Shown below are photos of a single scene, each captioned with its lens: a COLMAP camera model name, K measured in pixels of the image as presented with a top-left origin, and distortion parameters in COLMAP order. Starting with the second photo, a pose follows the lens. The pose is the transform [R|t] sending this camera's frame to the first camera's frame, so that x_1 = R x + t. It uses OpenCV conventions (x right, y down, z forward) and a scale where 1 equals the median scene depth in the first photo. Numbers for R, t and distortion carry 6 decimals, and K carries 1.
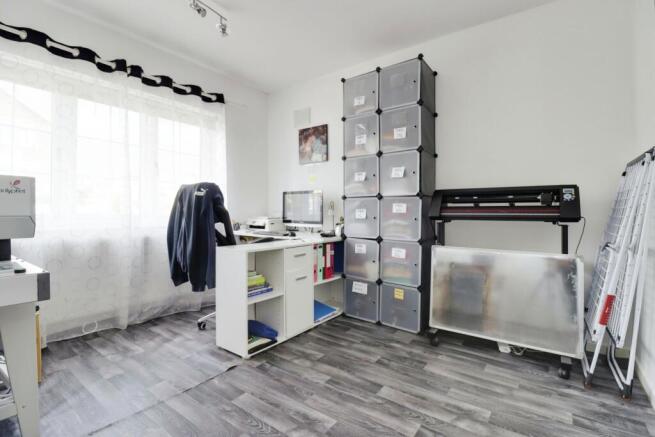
lens RADIAL K [[302.1, 0, 329.0], [0, 302.1, 214.5], [0, 0, 1]] dist [-0.001240, -0.000021]
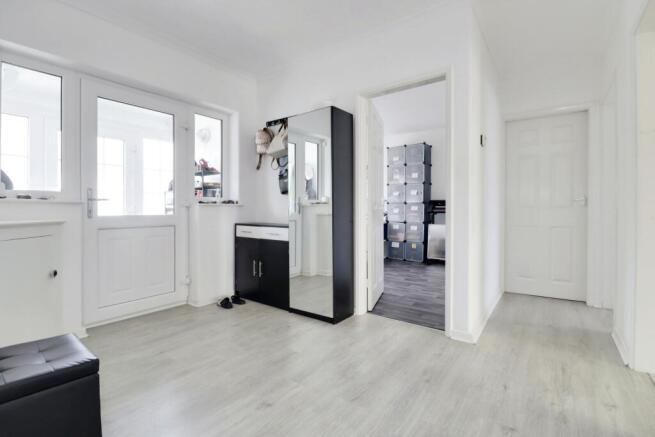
lens RADIAL K [[302.1, 0, 325.8], [0, 302.1, 219.0], [0, 0, 1]] dist [-0.001240, -0.000021]
pose [[0.999899, 0.002265, -0.014008, -0.385780], [-0.002023, 0.999849, 0.017268, 0.021759], [0.014045, -0.017238, 0.999753, -1.230835]]
